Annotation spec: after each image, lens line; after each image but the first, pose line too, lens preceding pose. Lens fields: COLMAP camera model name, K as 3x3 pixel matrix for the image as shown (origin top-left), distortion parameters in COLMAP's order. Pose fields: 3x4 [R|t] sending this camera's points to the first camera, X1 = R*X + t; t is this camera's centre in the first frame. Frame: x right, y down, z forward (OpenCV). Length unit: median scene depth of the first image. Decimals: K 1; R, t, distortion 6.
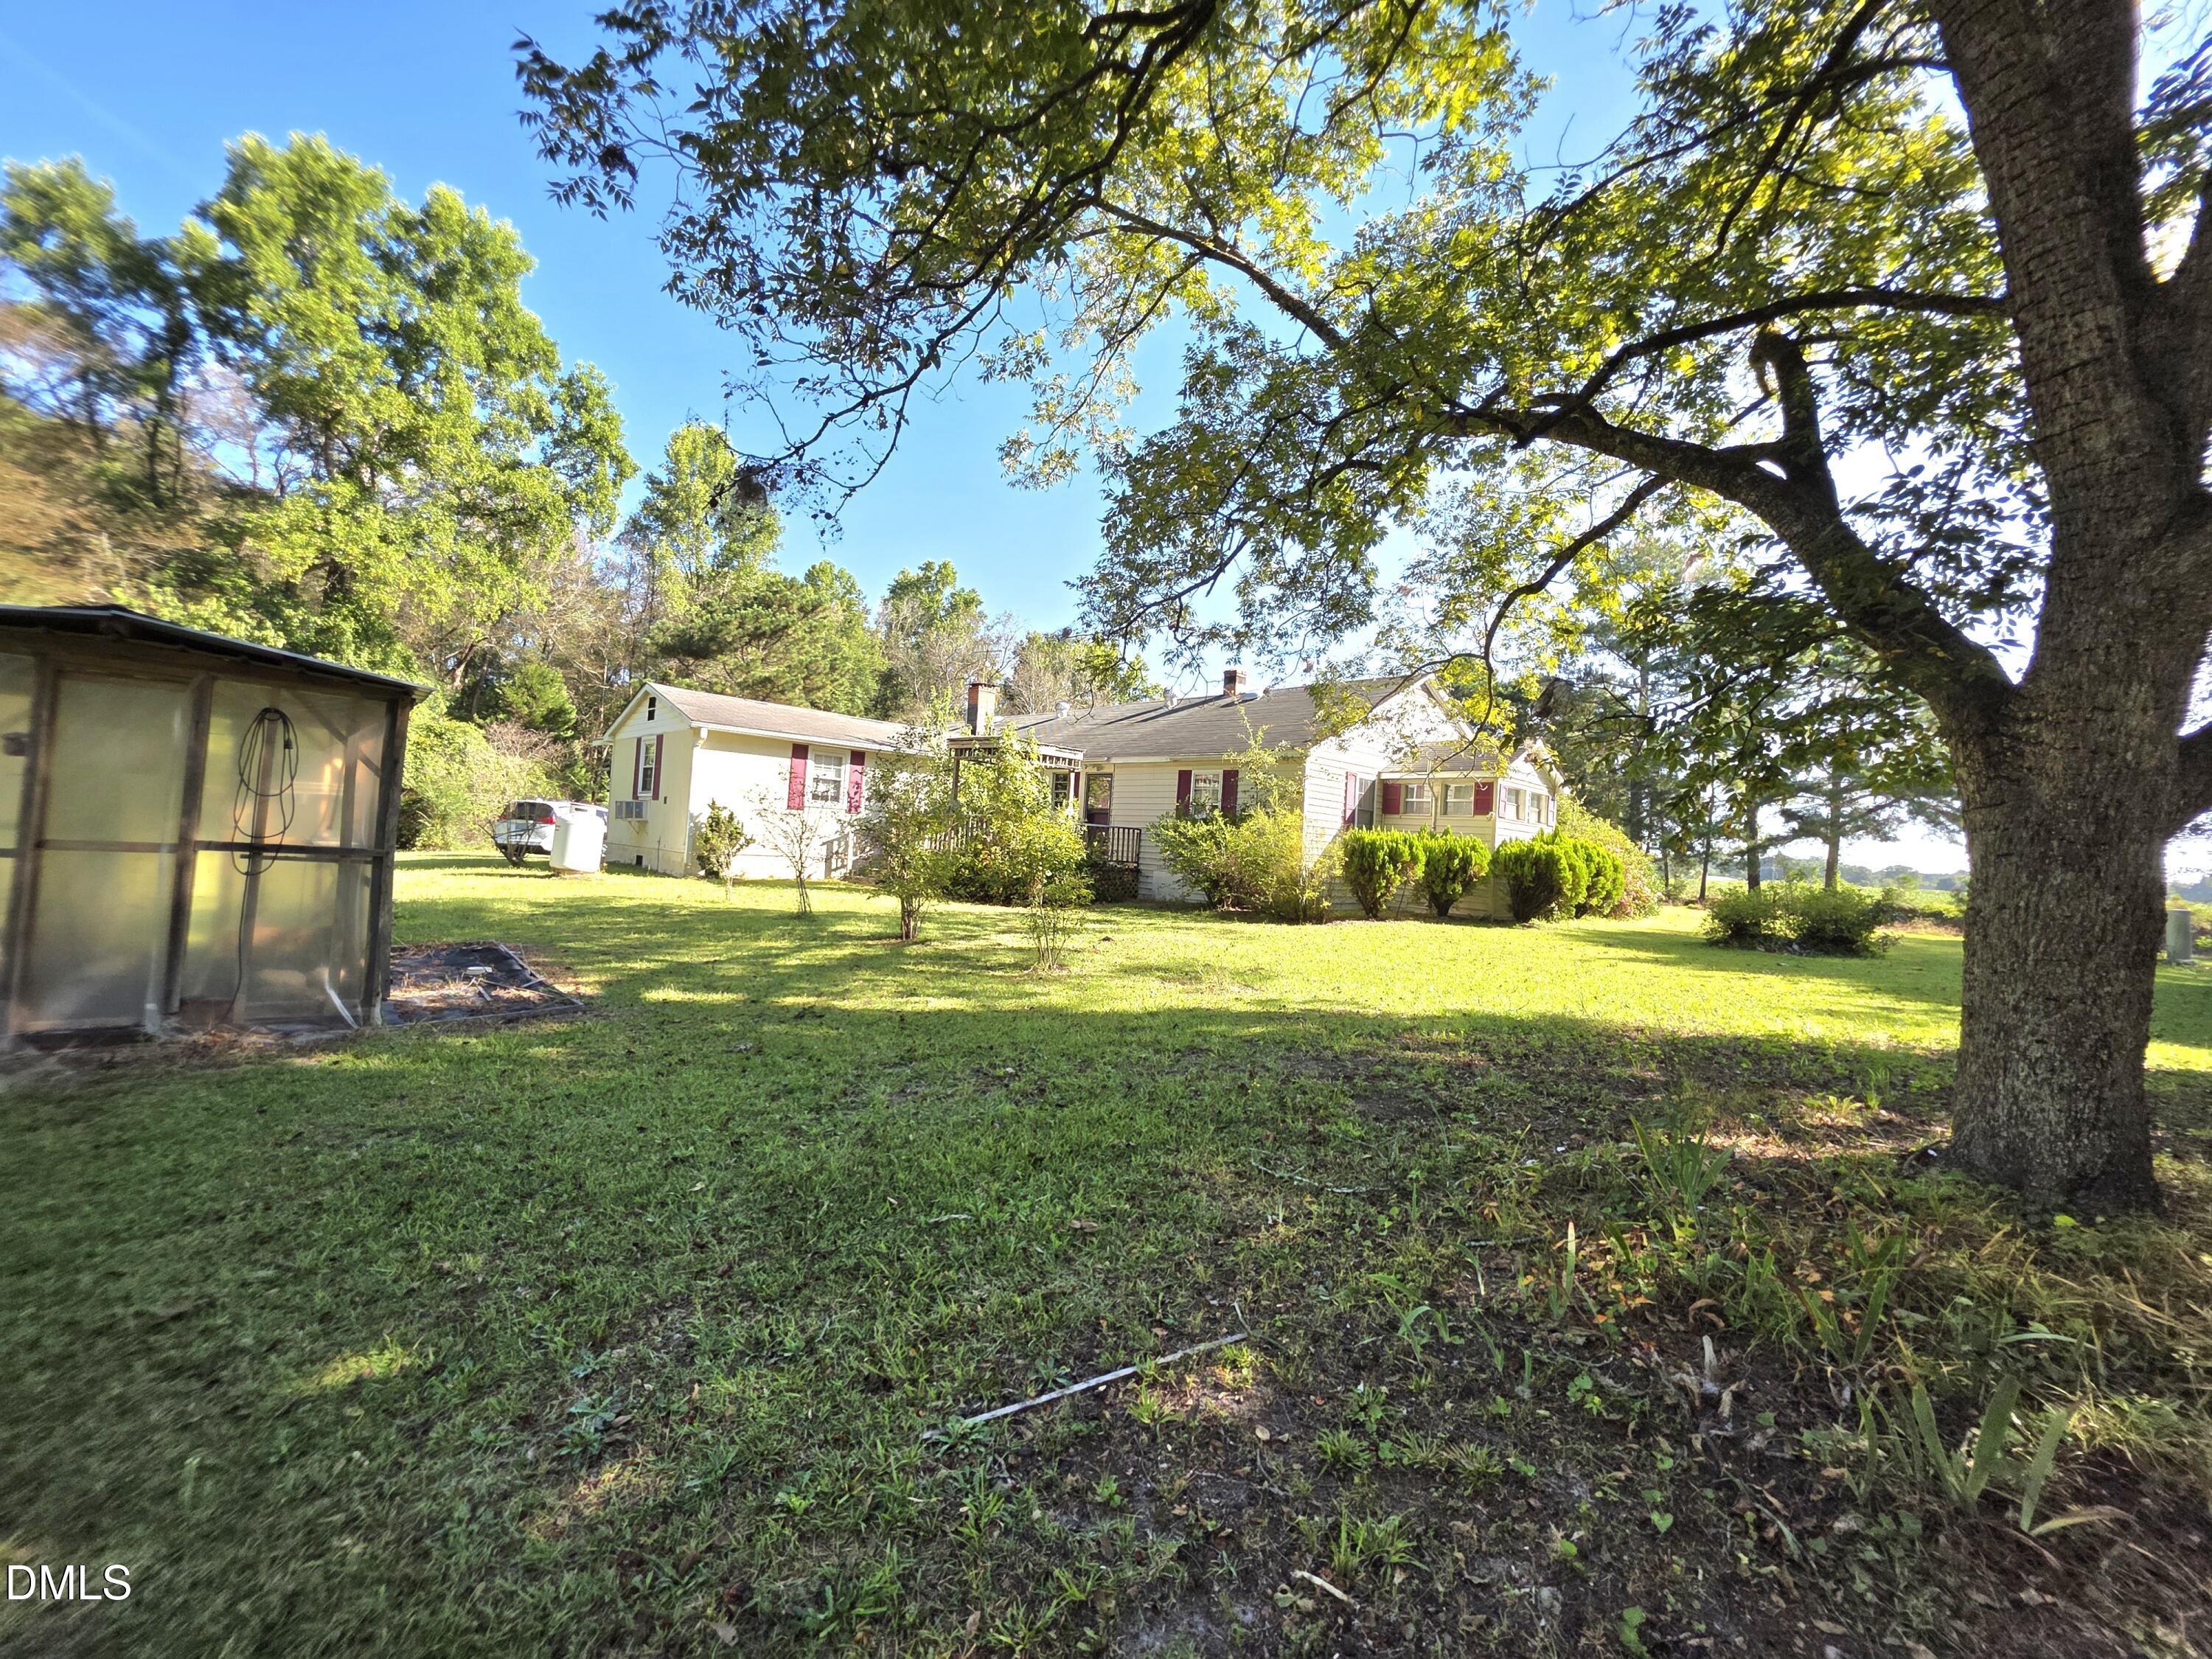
lens RADIAL K [[890.7, 0, 1111.2], [0, 890.7, 832.9], [0, 0, 1]] dist [-0.002556, 0.001063]
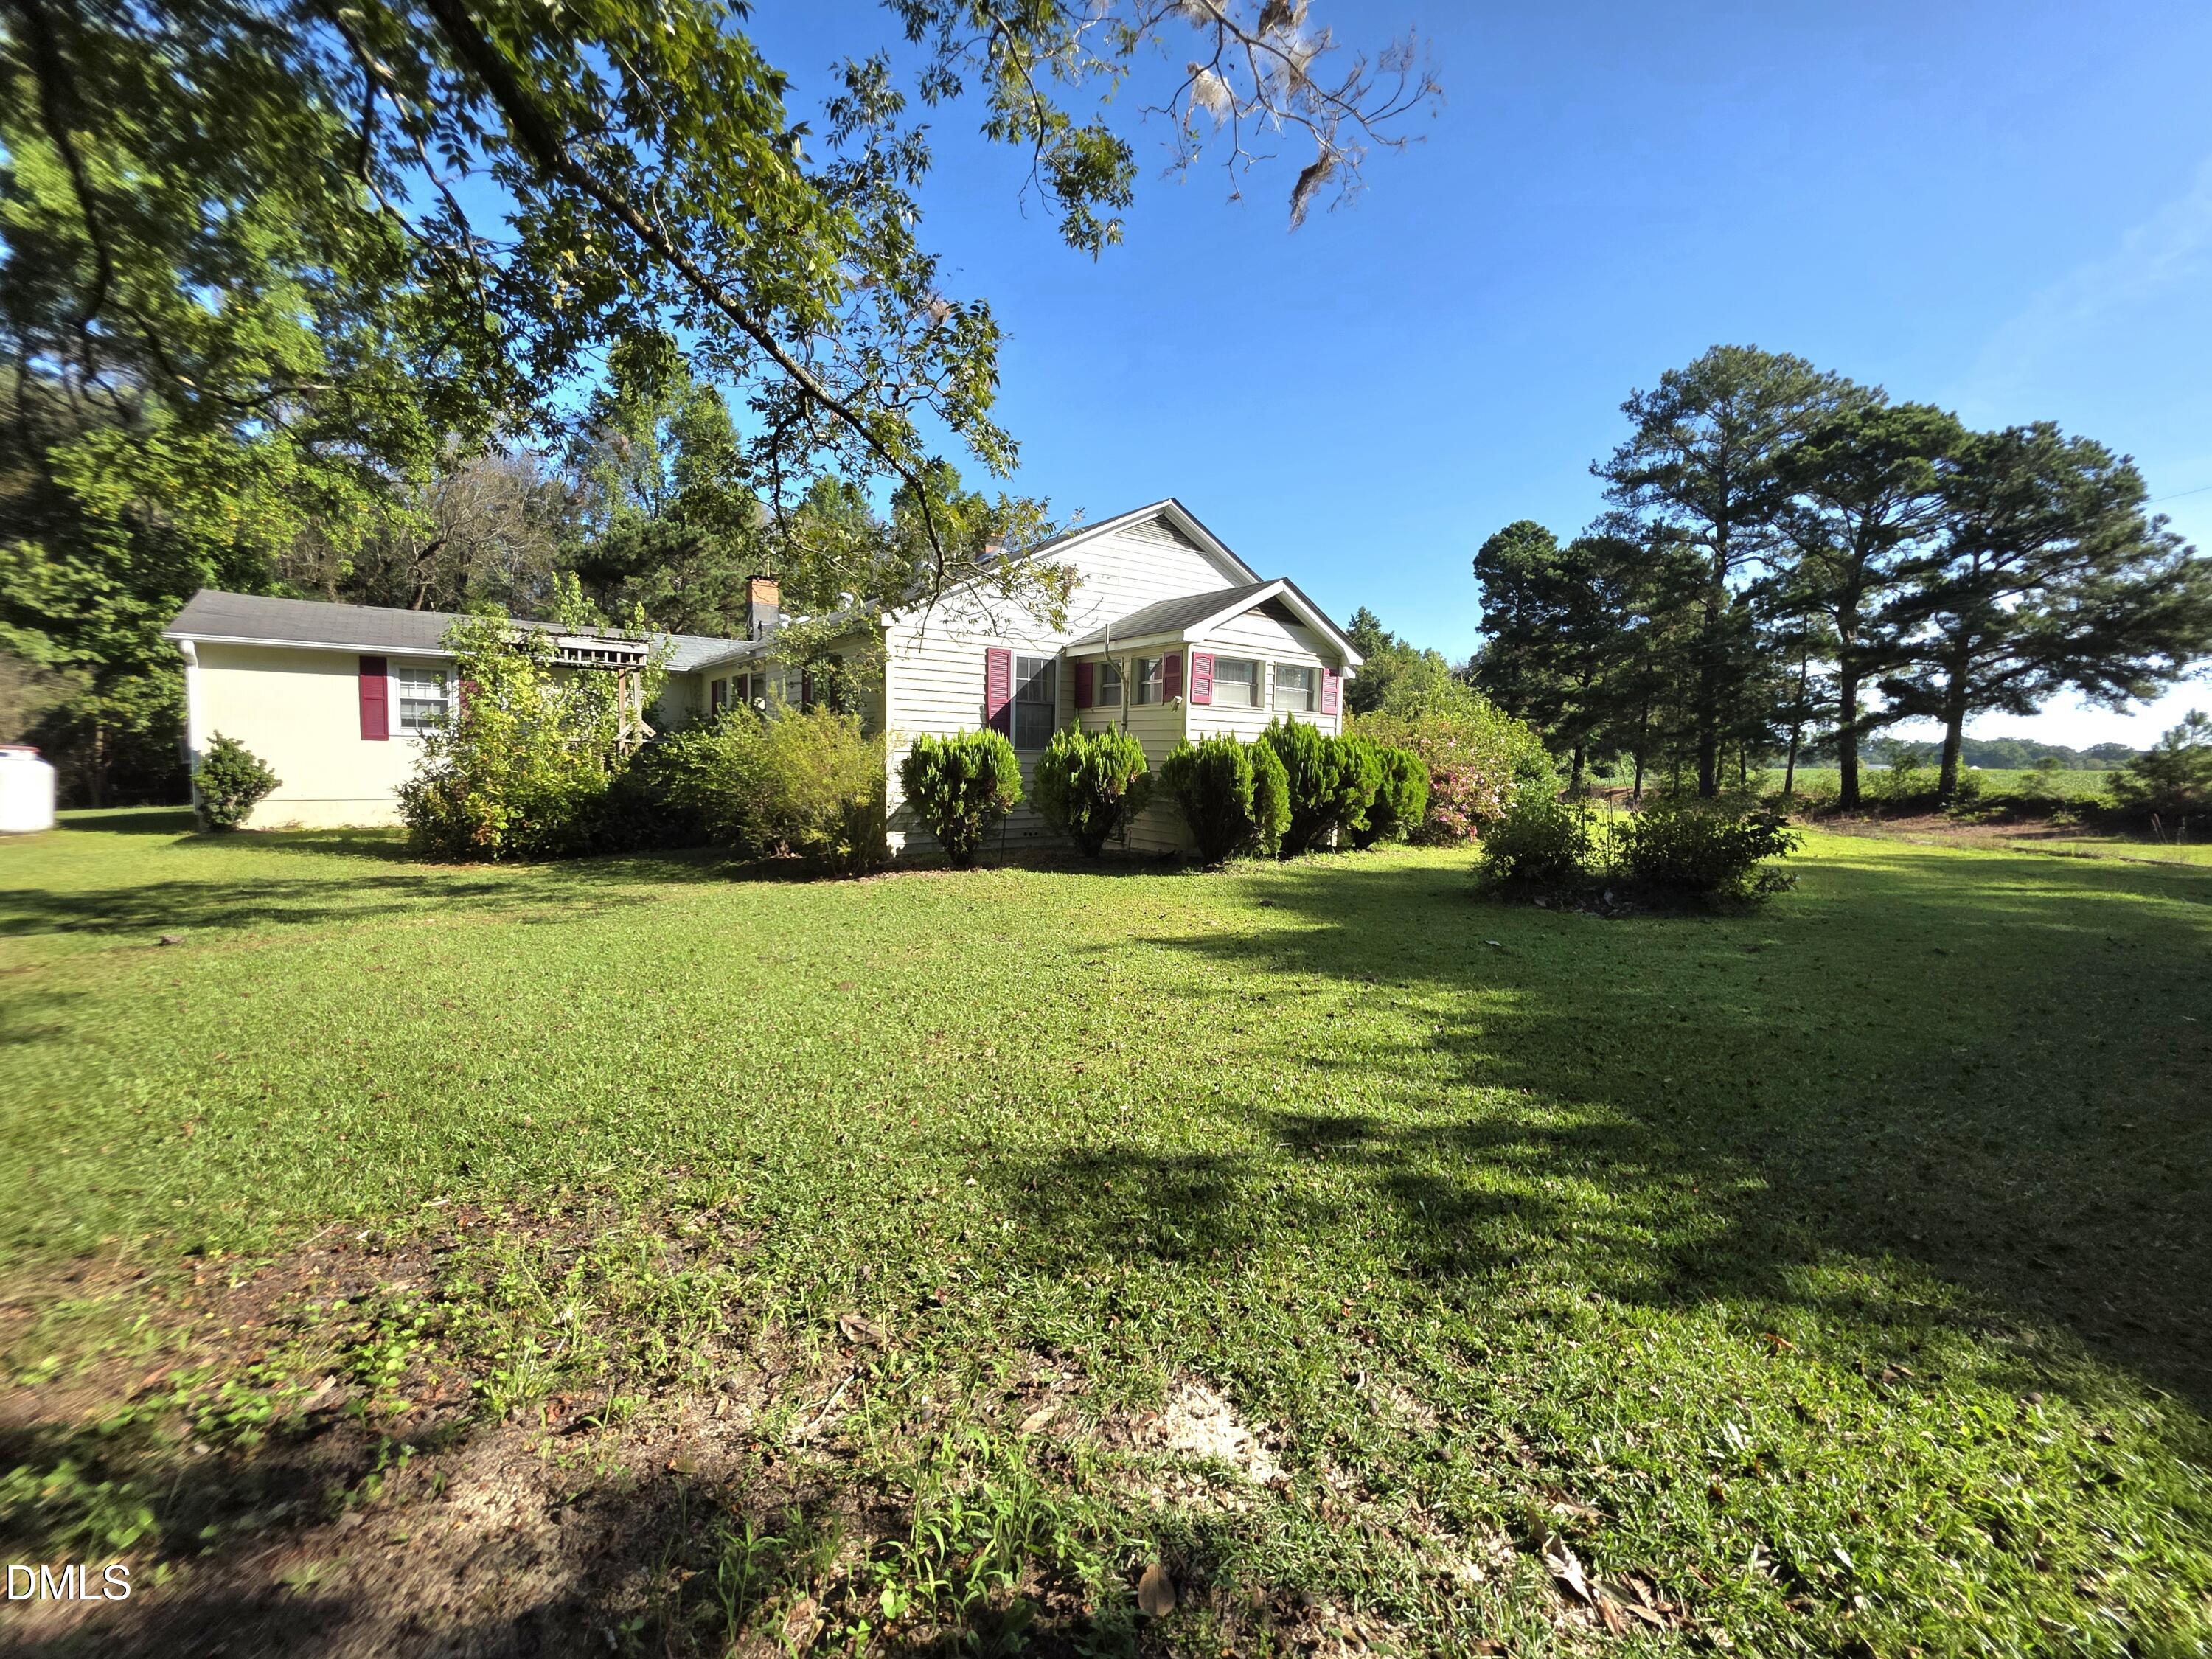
lens RADIAL K [[890.7, 0, 1101.0], [0, 890.7, 824.1], [0, 0, 1]] dist [-0.002556, 0.001063]
pose [[0.991458, -0.033972, -0.125925, 0.158352], [0.044485, 0.995669, 0.081636, 0.005007], [0.122606, -0.086541, 0.988675, 0.116649]]
